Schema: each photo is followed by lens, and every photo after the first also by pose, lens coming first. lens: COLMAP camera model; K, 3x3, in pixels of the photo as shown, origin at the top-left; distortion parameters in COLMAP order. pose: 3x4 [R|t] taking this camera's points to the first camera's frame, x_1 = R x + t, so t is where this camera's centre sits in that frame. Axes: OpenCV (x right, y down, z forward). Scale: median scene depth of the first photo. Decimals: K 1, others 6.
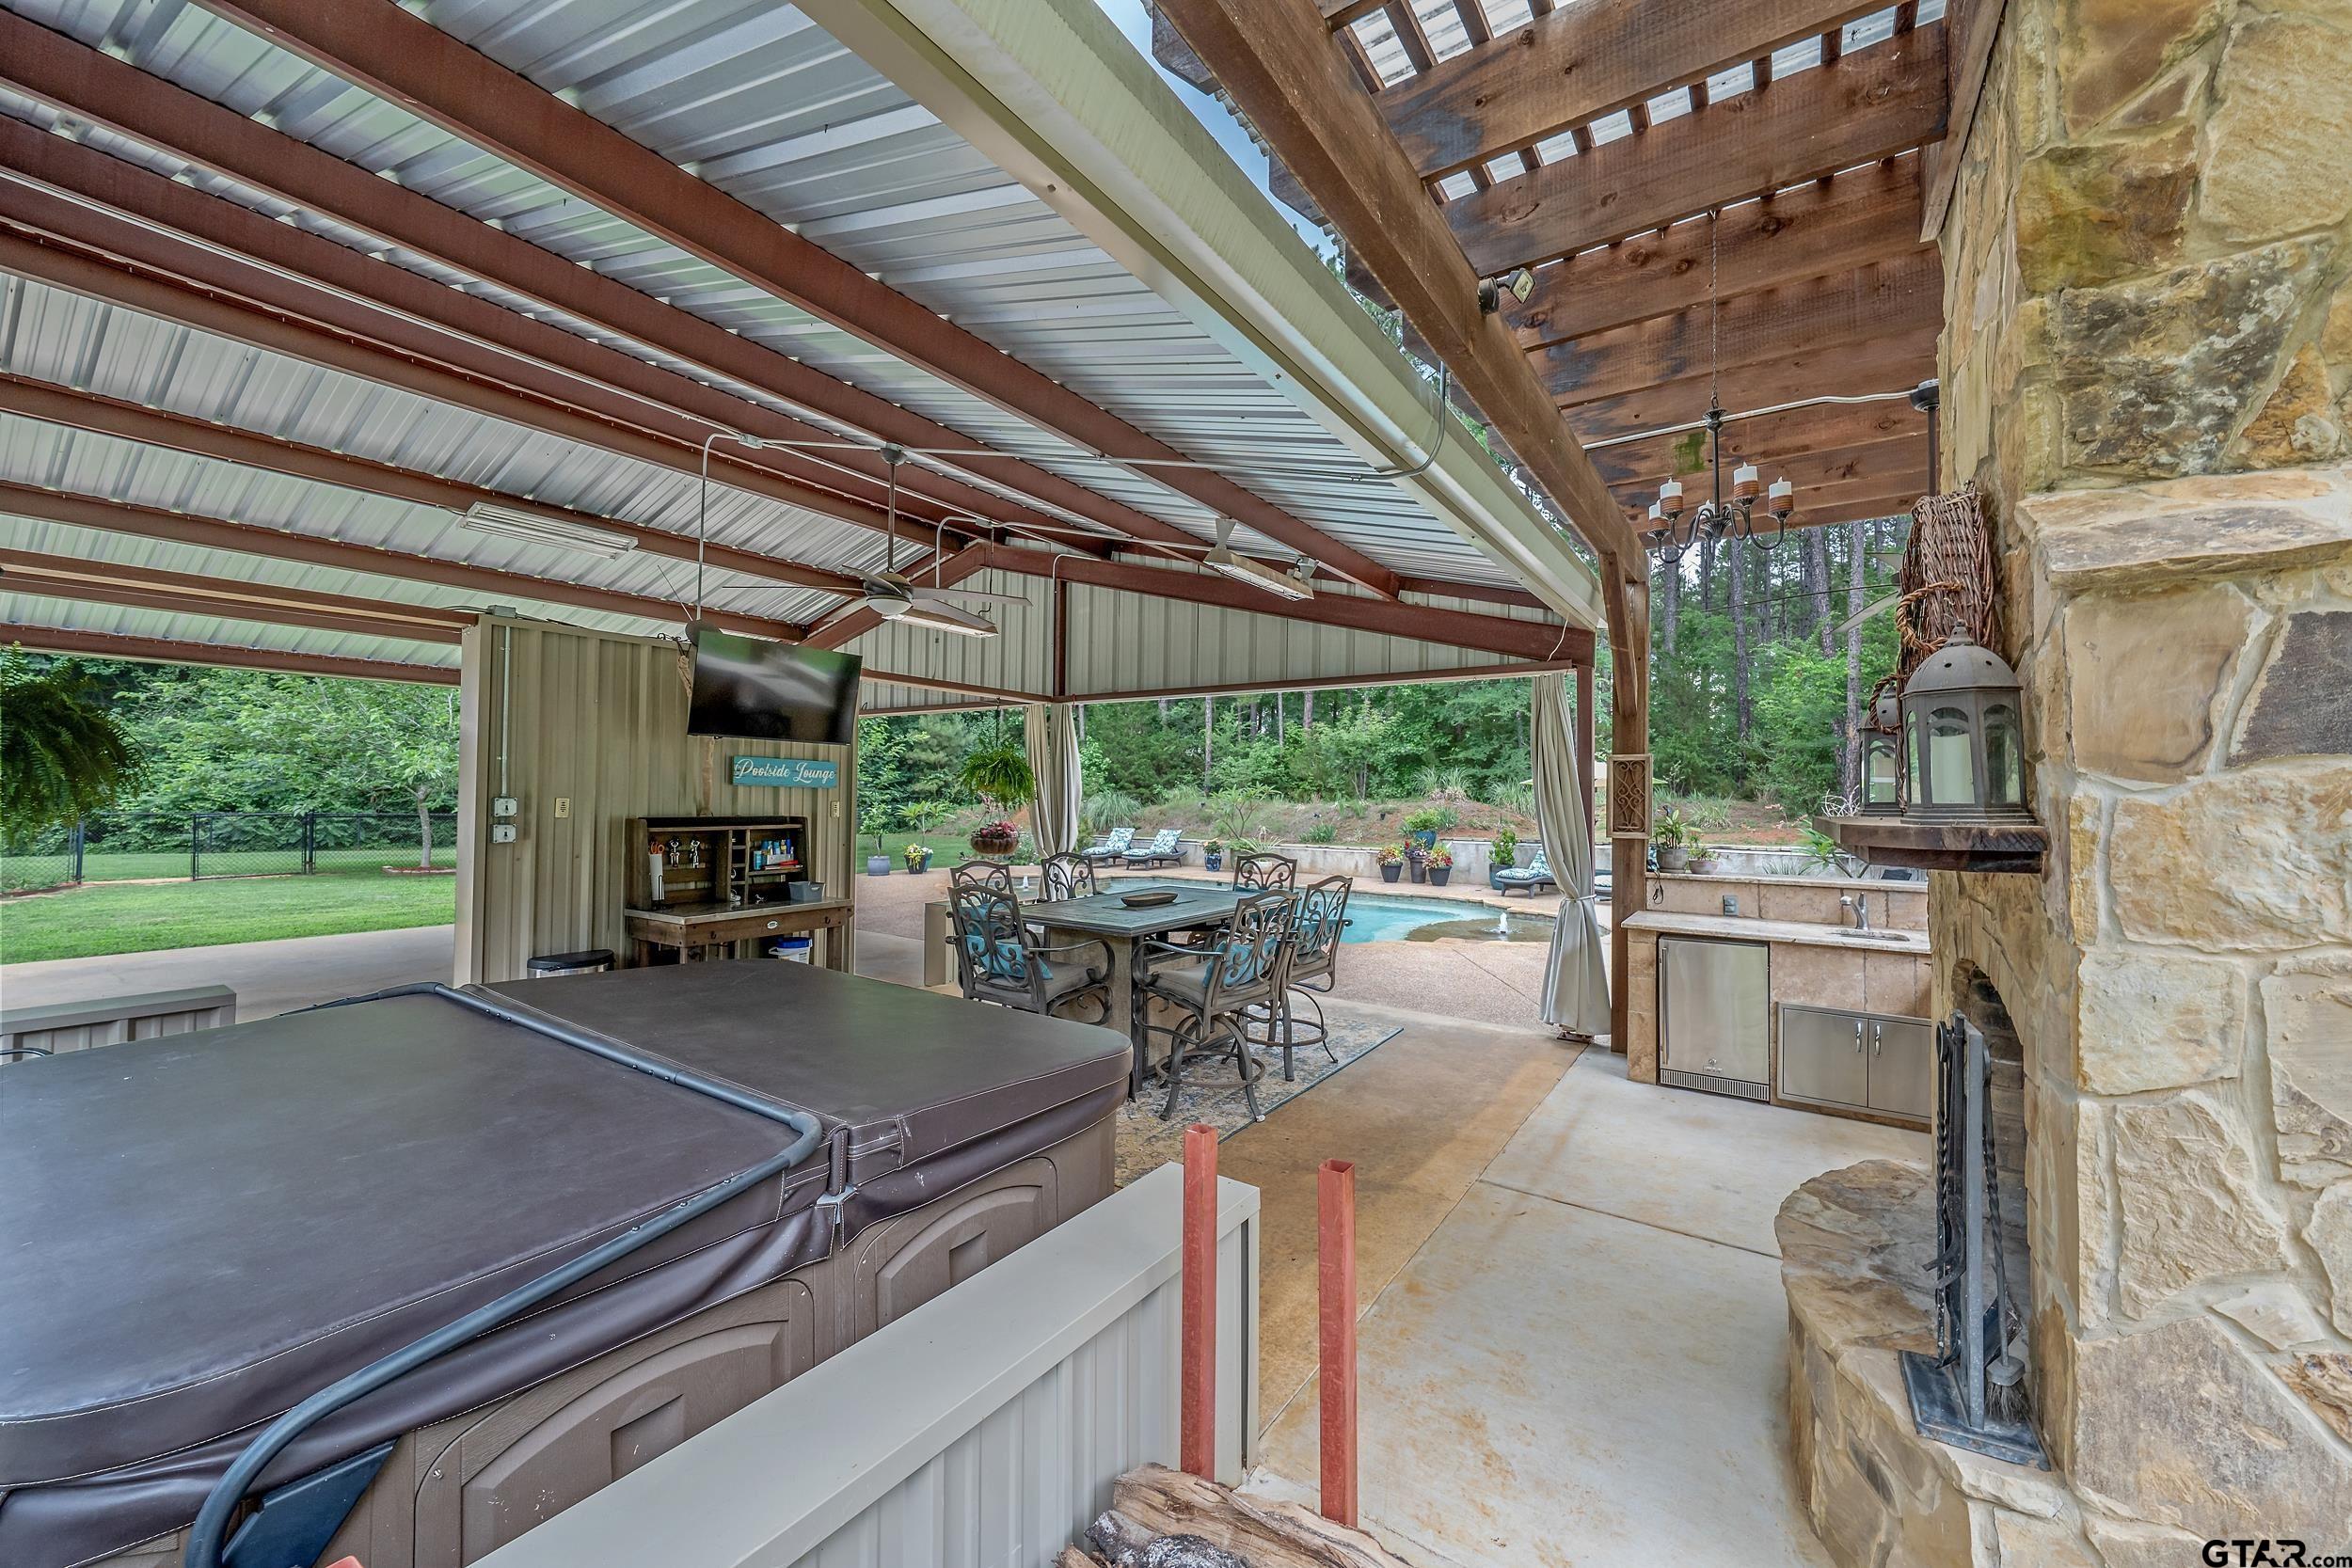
lens RADIAL K [[877.7, 0, 1176.0], [0, 877.7, 784.0], [0, 0, 1]] dist [0.000530, -0.000301]
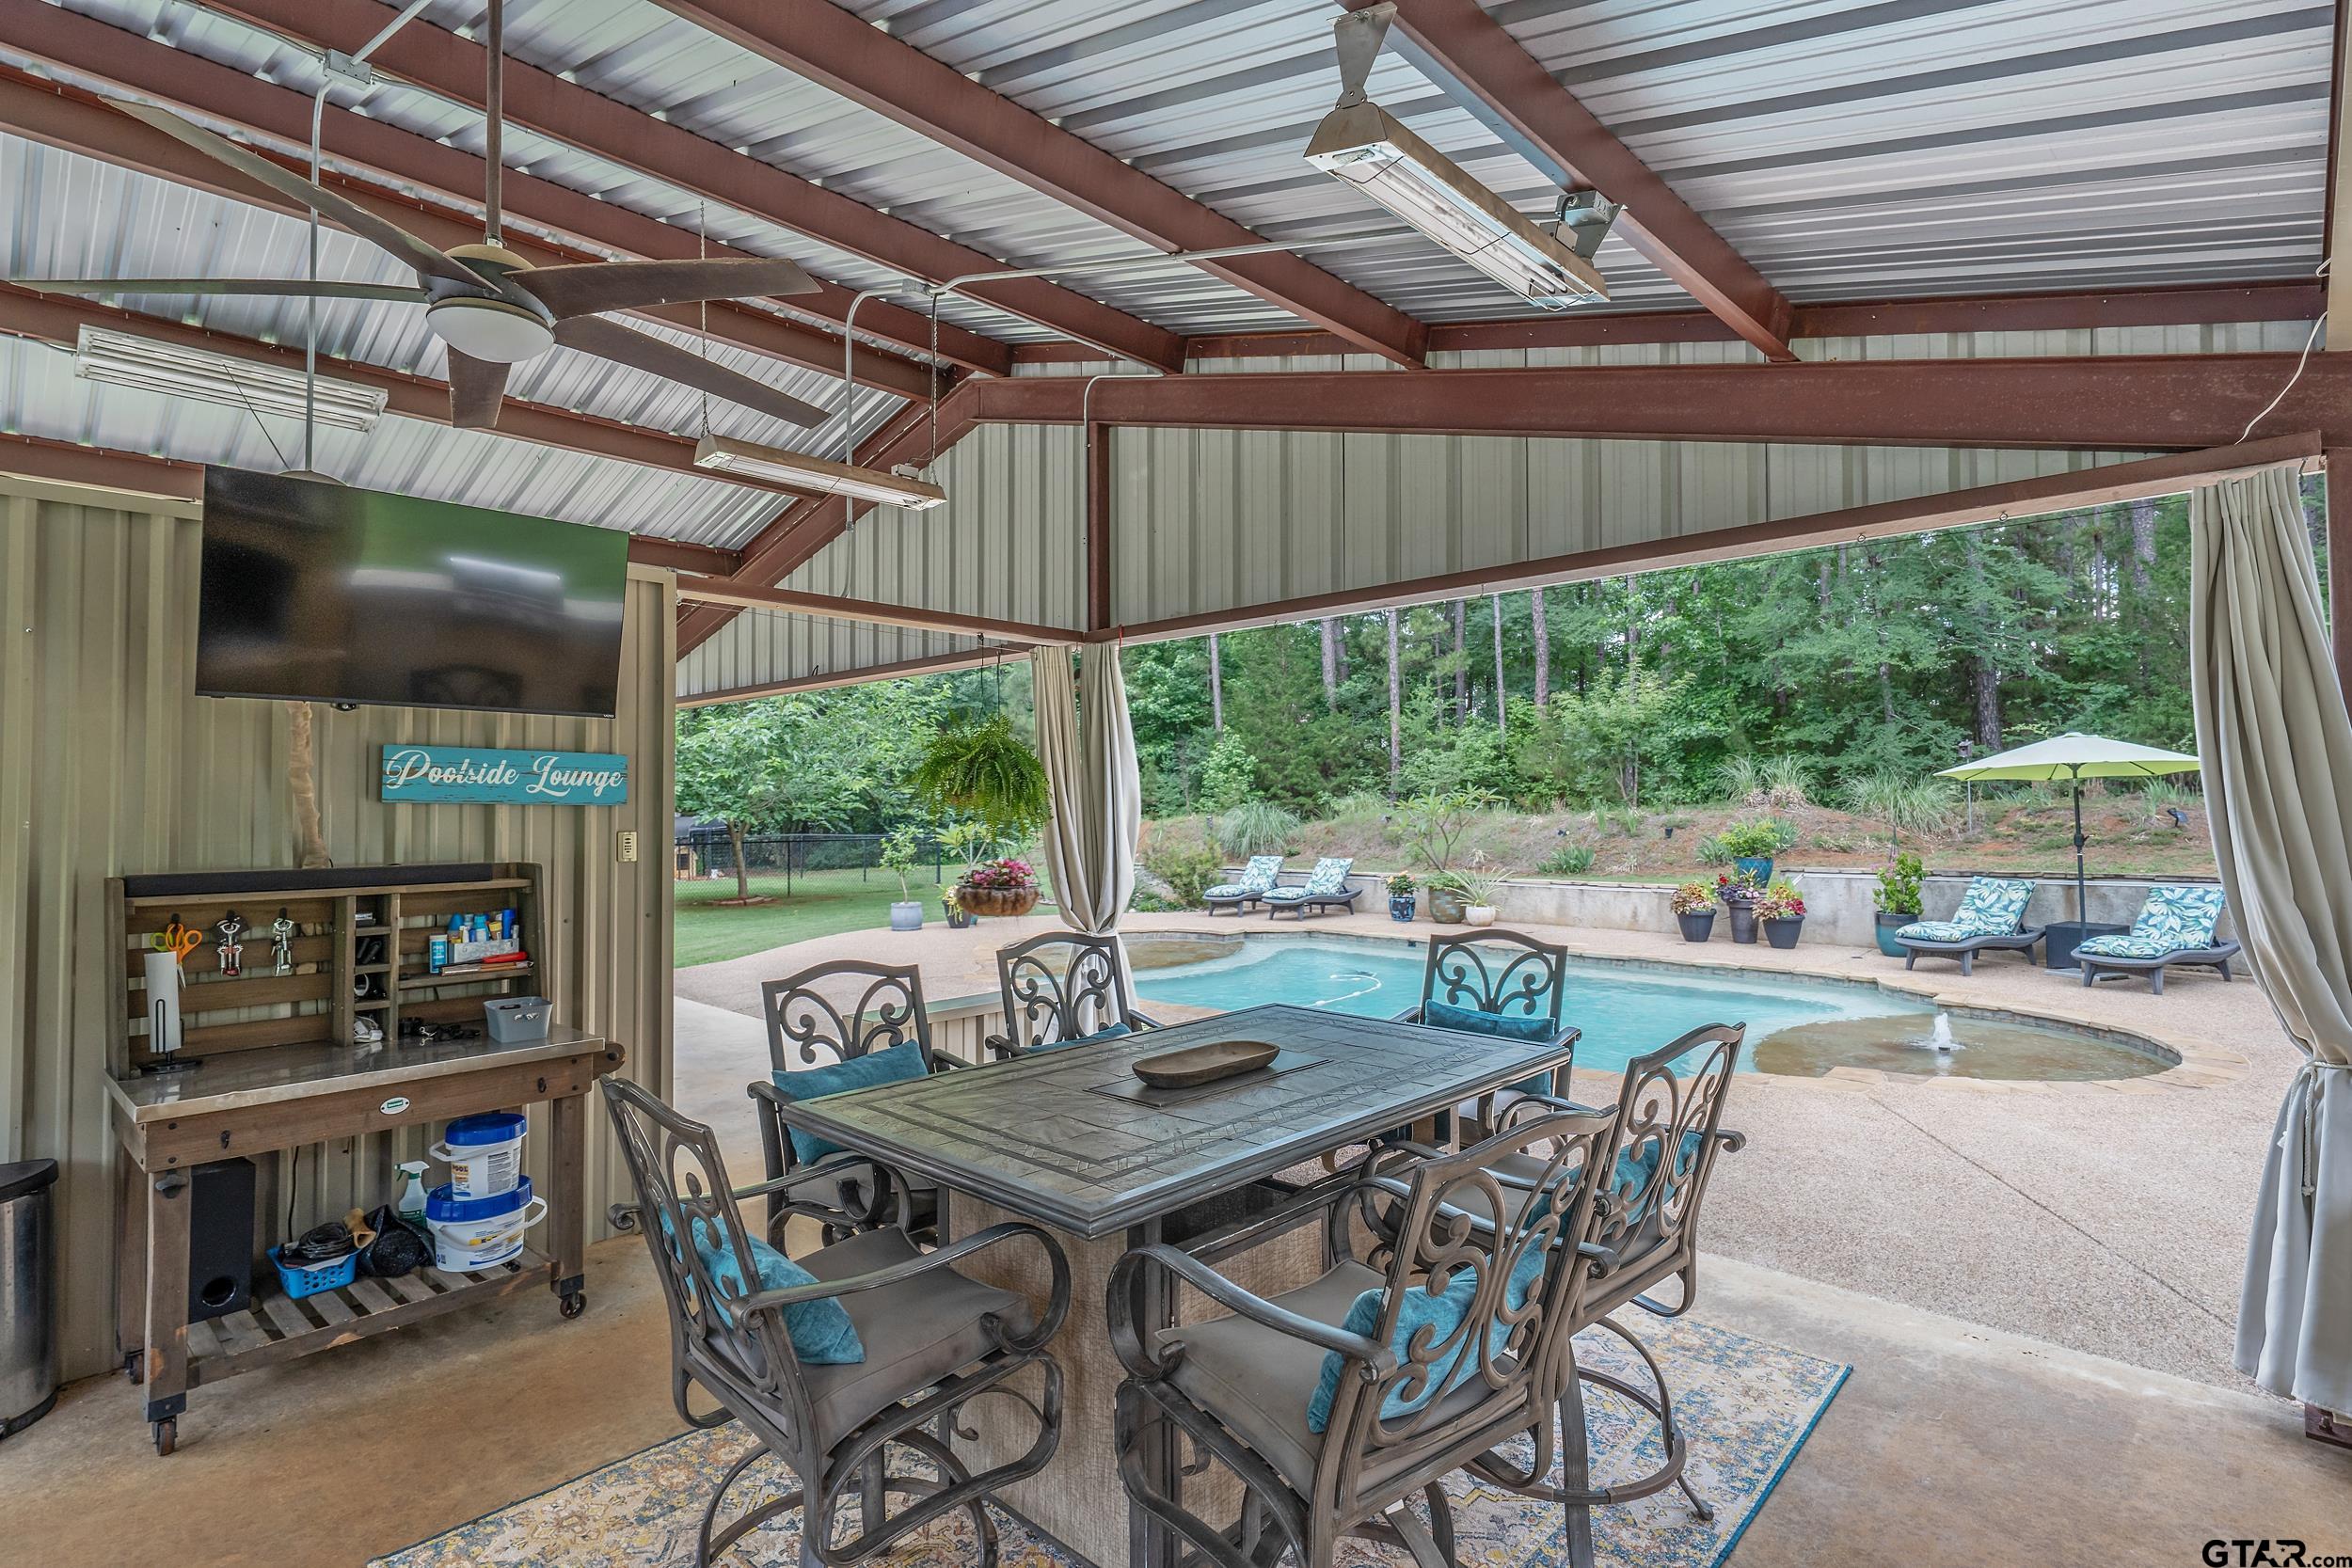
lens RADIAL K [[1139.1, 0, 1176.0], [0, 1139.1, 784.0], [0, 0, 1]] dist [0.004002, -0.000292]
pose [[0.987266, -0.021269, -0.157648, 0.011559], [0.020046, 0.999755, -0.009350, 0.001703], [0.157808, 0.006071, 0.987451, 0.131707]]
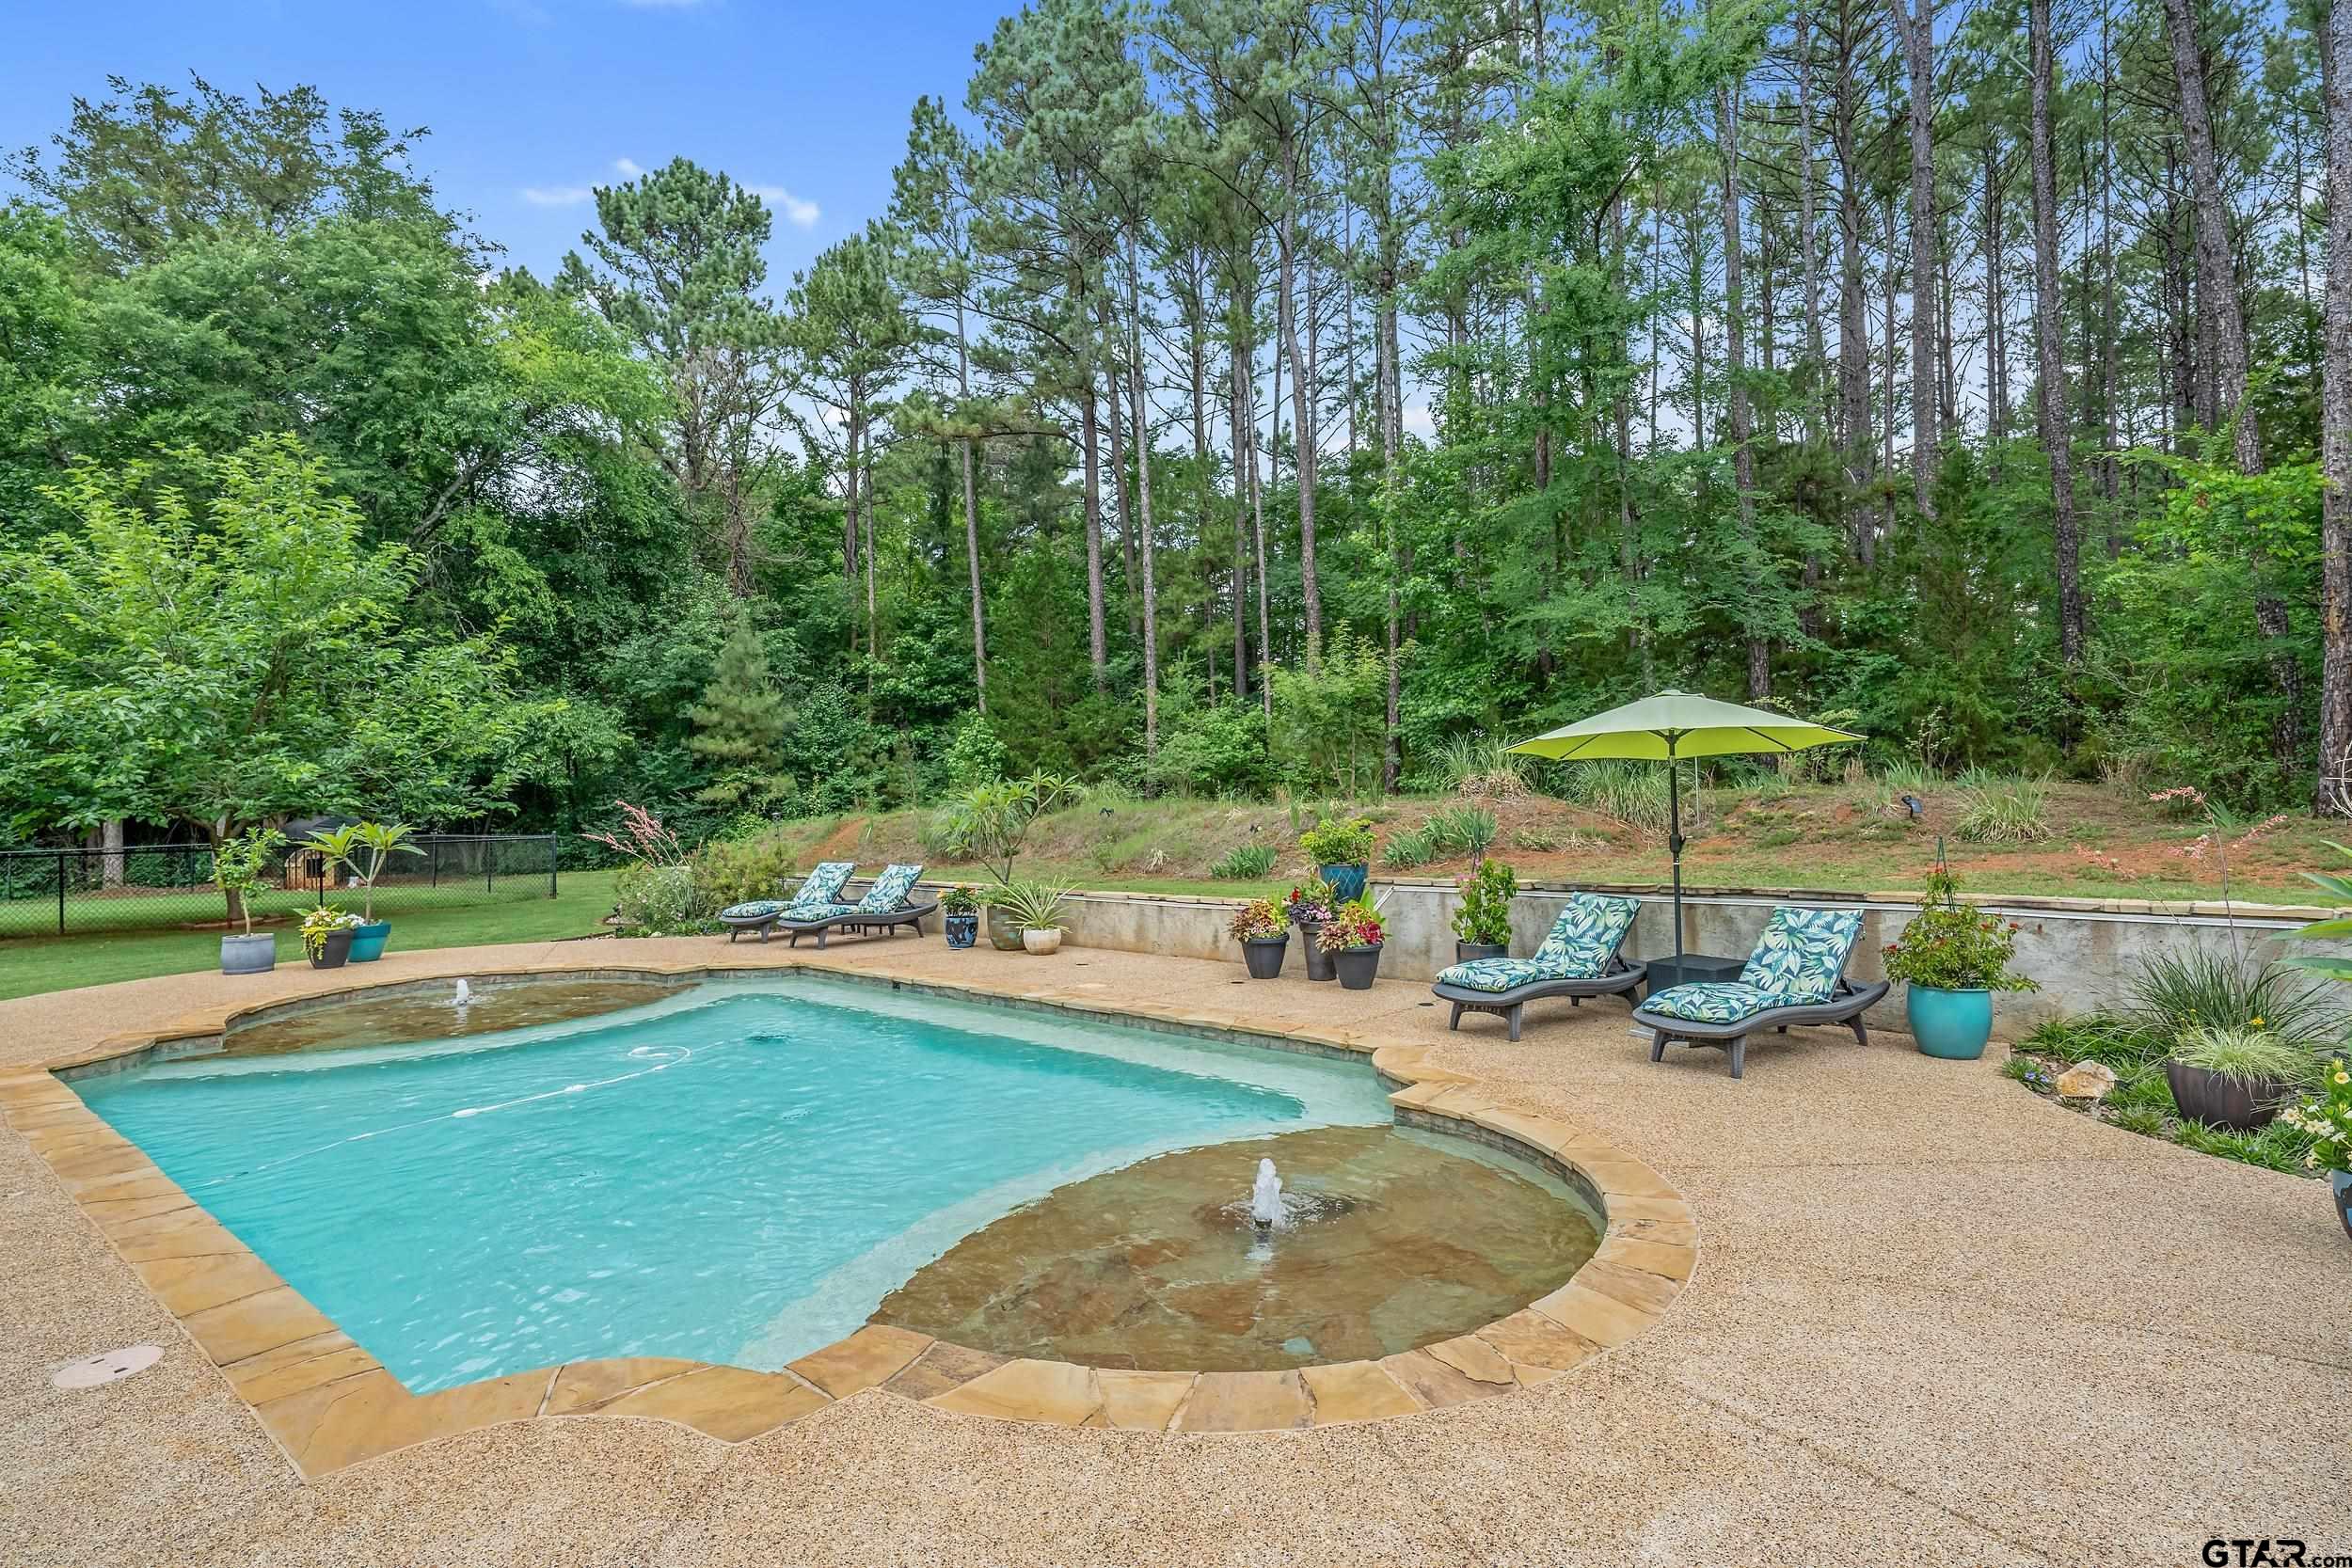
lens RADIAL K [[1152.0, 0, 1176.0], [0, 1152.0, 784.0], [0, 0, 1]] dist [0.001635, -0.000407]
pose [[0.996040, -0.024902, -0.085346, 0.216044], [0.024949, 0.999689, -0.000515, 0.008647], [0.085332, -0.001617, 0.996351, 0.340316]]
